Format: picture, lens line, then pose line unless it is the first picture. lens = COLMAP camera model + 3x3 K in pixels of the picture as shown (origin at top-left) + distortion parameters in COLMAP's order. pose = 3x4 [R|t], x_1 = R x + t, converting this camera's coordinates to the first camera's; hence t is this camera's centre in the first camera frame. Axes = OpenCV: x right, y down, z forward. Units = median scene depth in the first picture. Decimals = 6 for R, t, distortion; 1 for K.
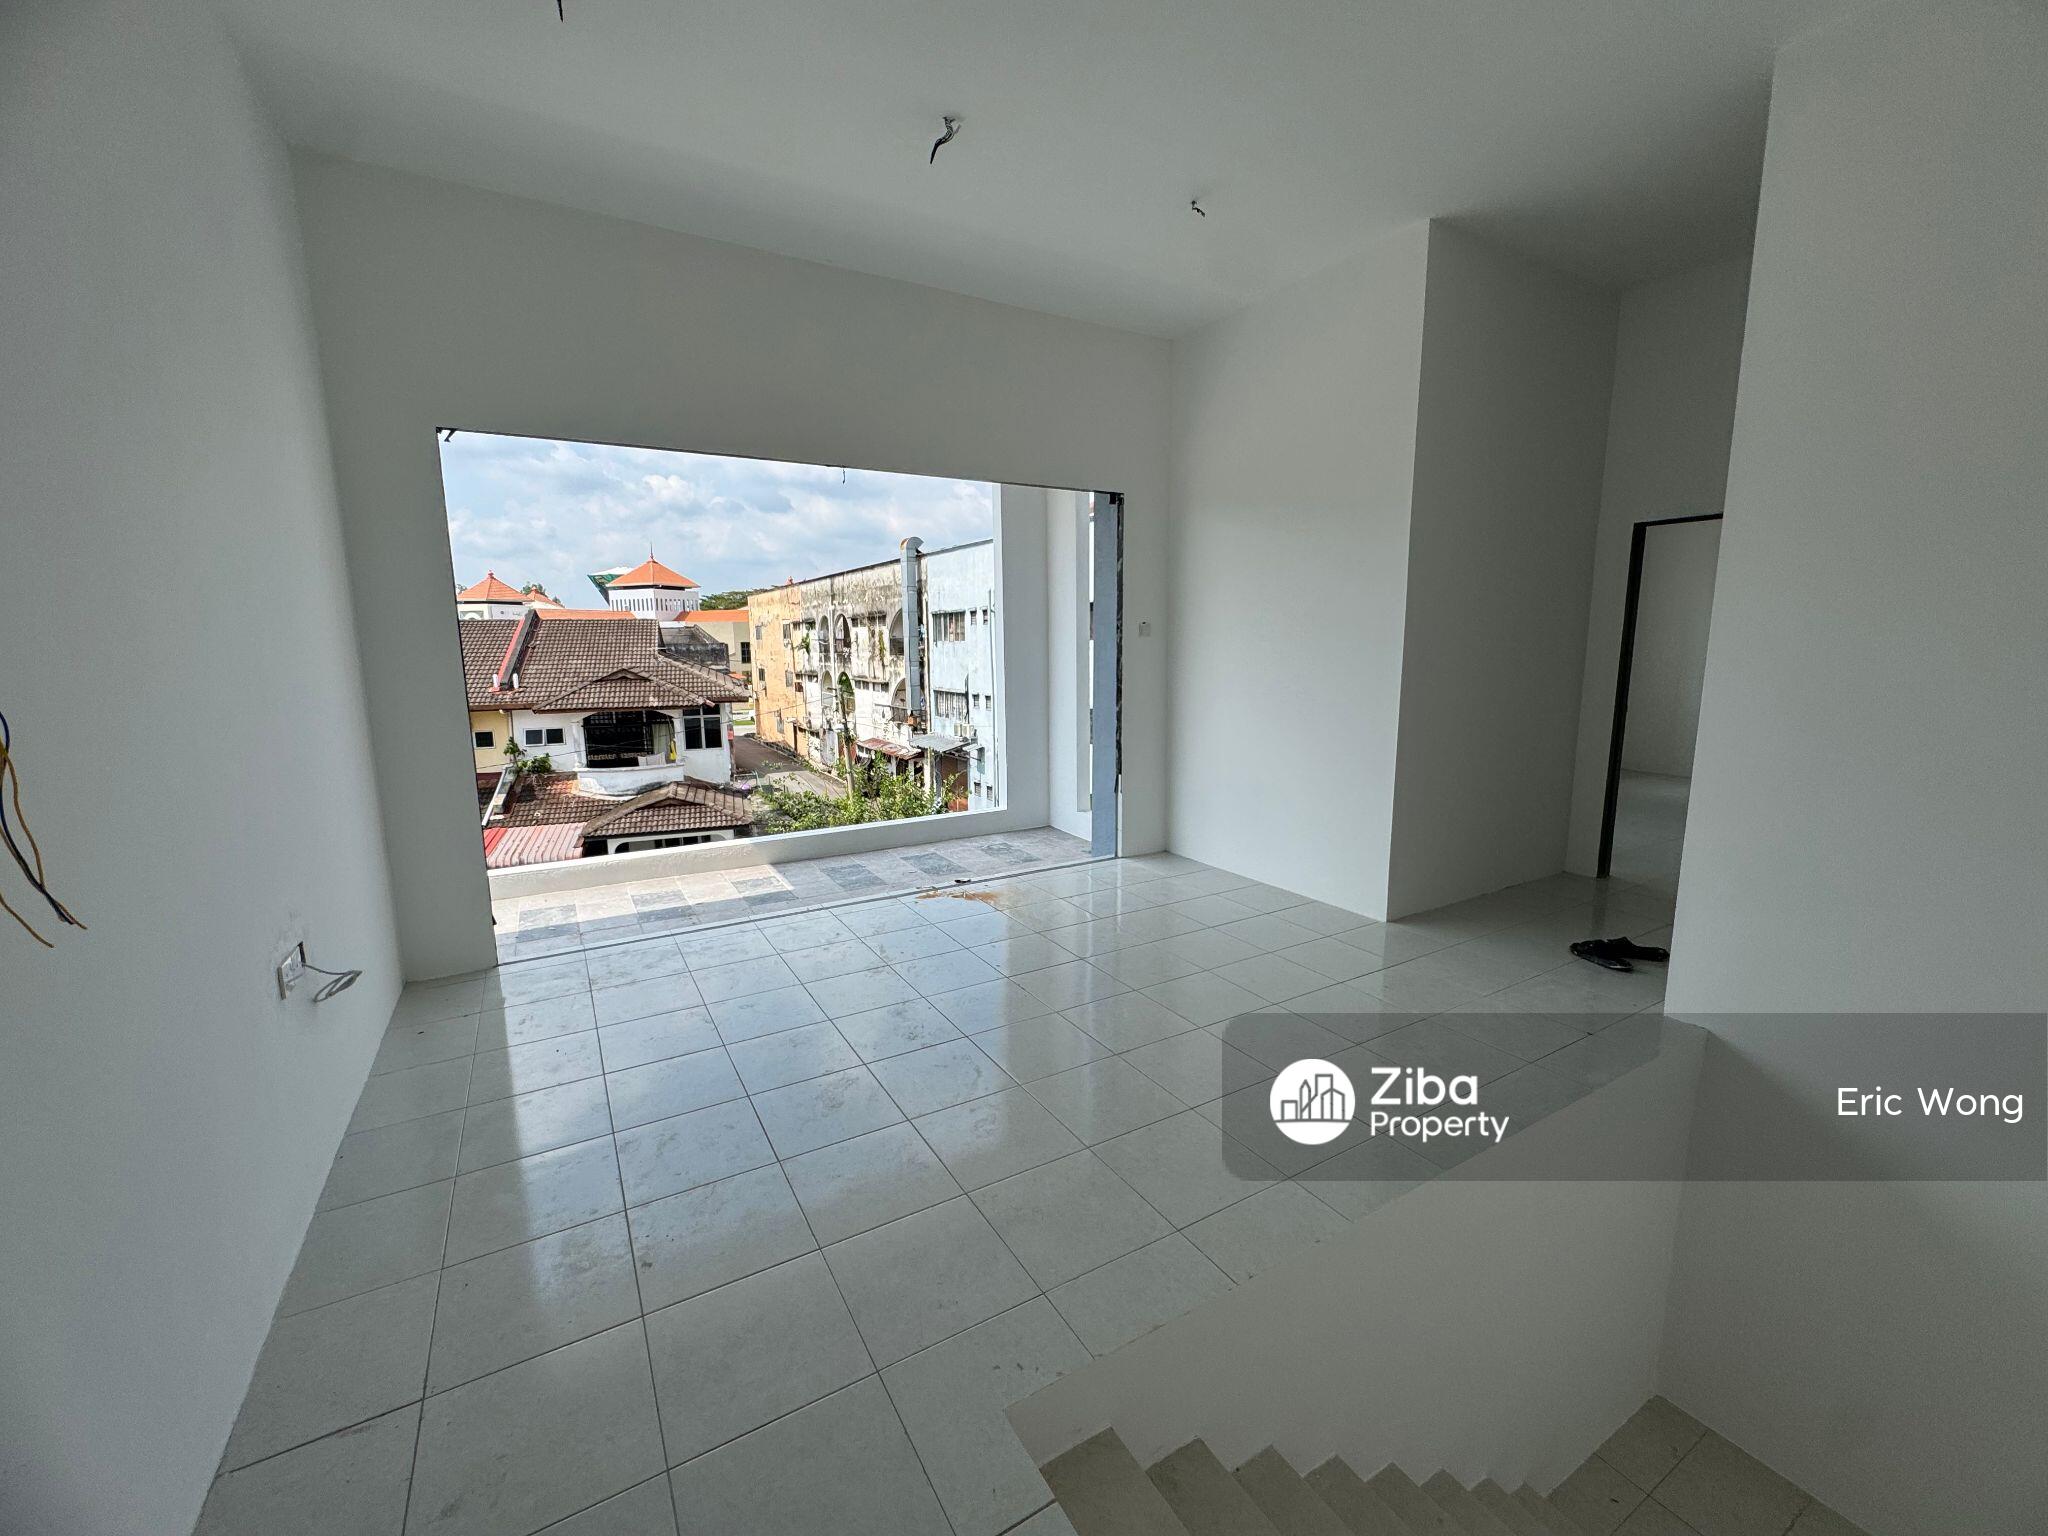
lens RADIAL K [[821.8, 0, 1024.0], [0, 821.8, 768.0], [0, 0, 1]] dist [-0.005201, 0.000679]
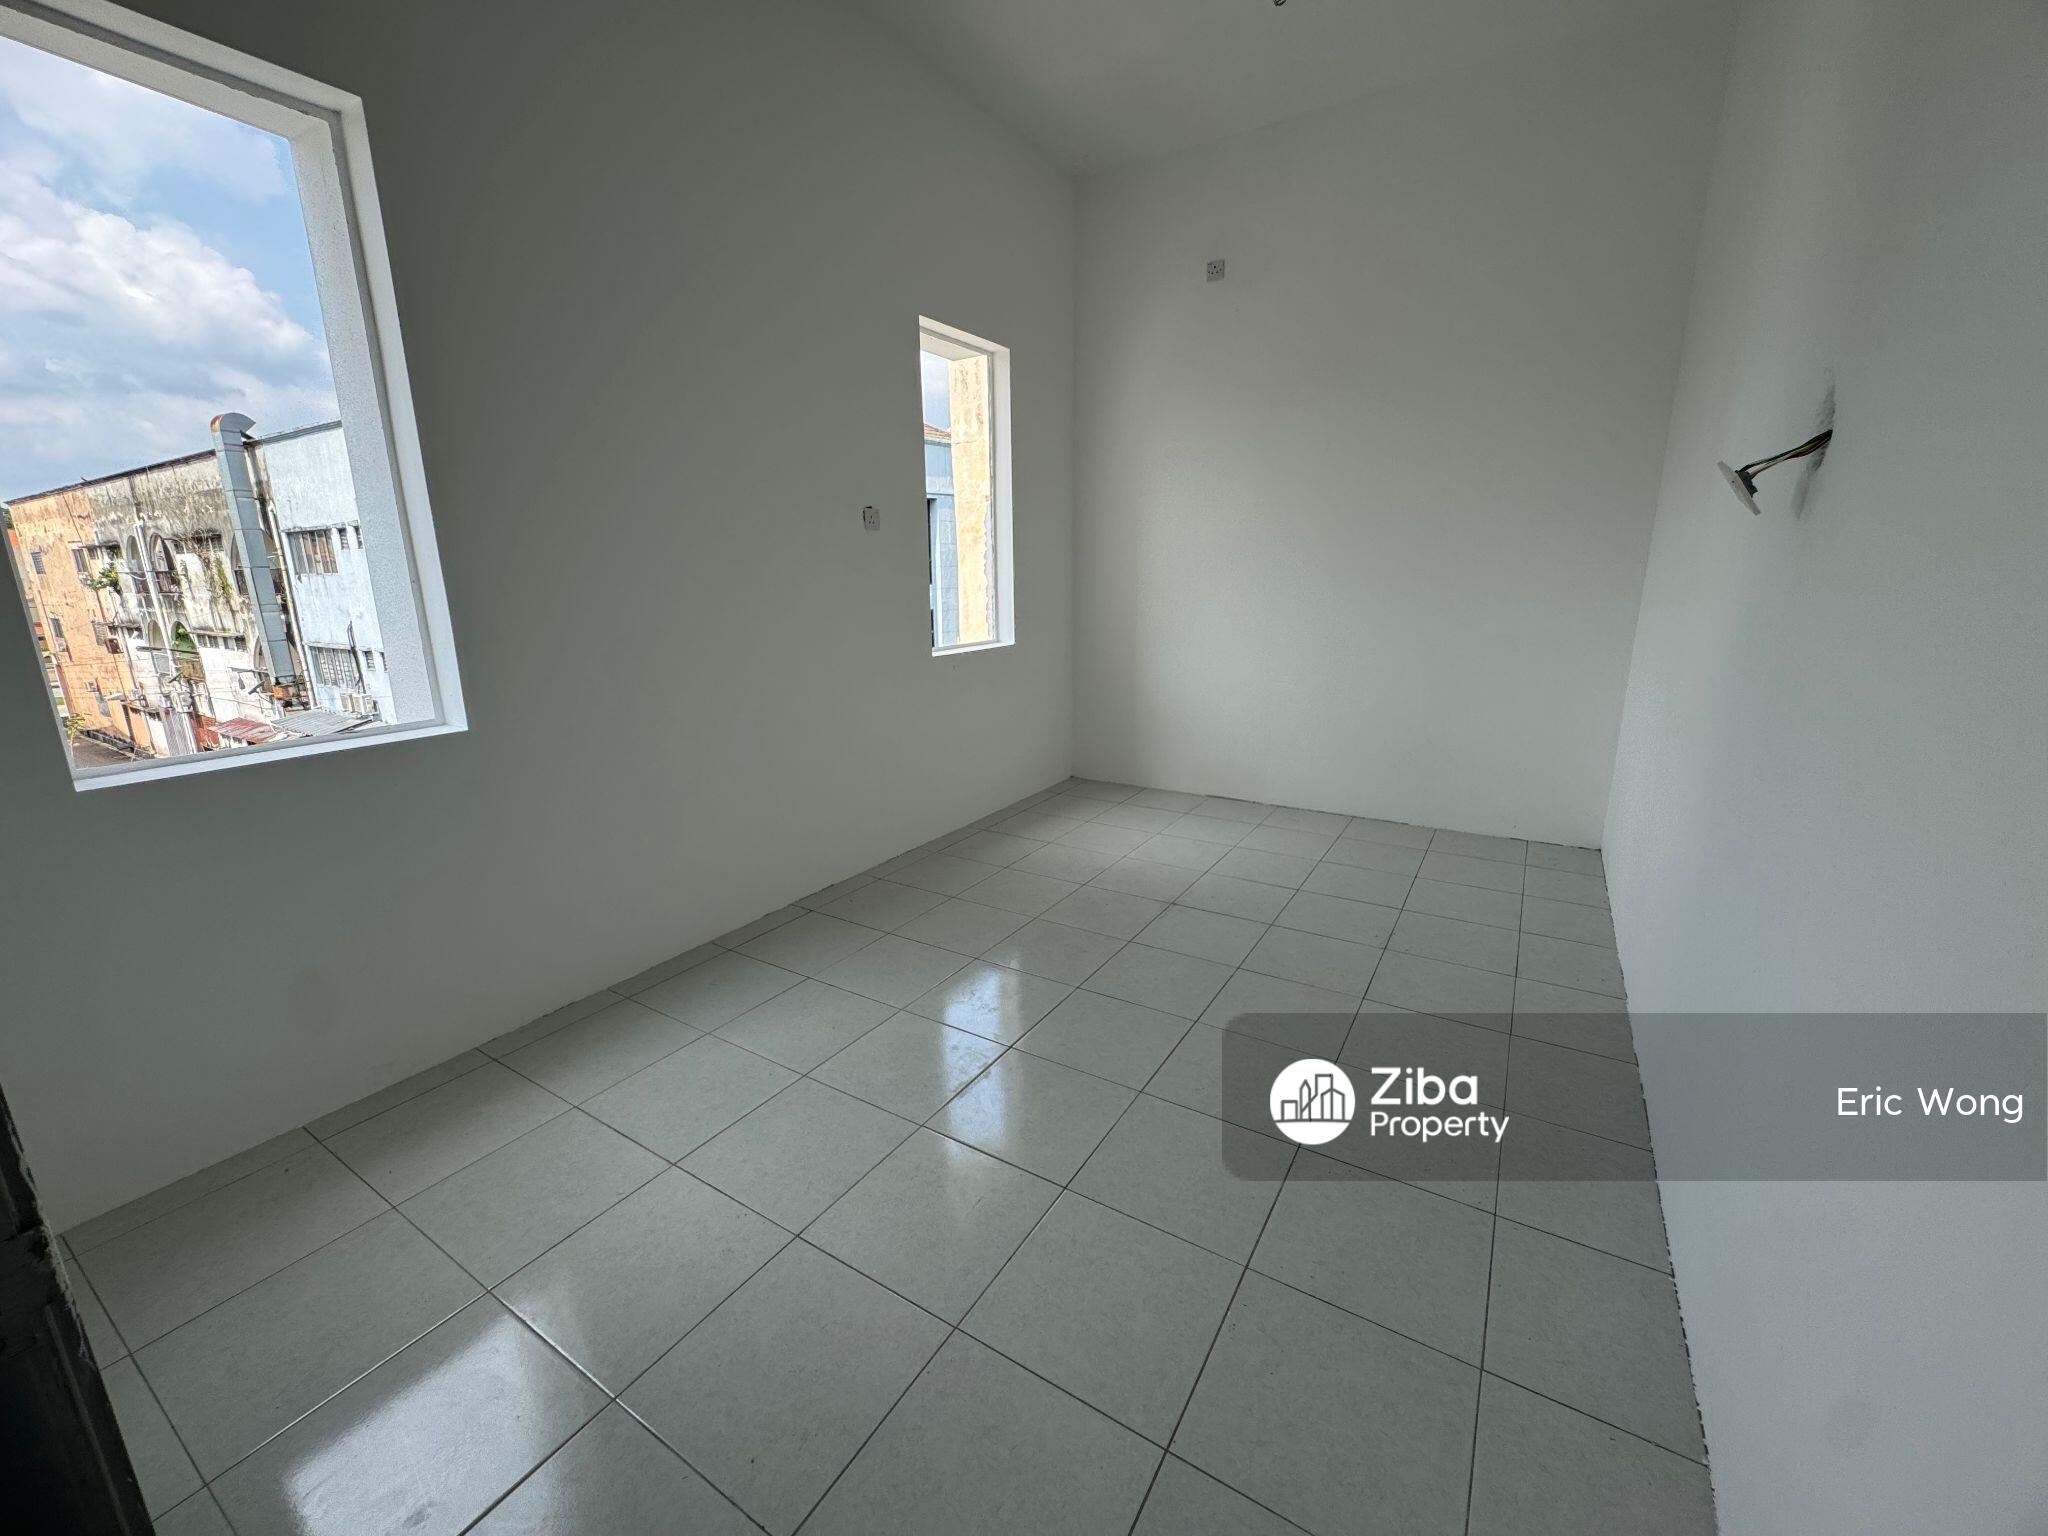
lens RADIAL K [[821.8, 0, 1024.0], [0, 821.8, 768.0], [0, 0, 1]] dist [-0.005201, 0.000679]
pose [[0.883784, -0.111965, 0.454302, 0.086710], [0.075609, 0.992361, 0.097484, -0.013337], [-0.461746, -0.051805, 0.885498, 0.099685]]
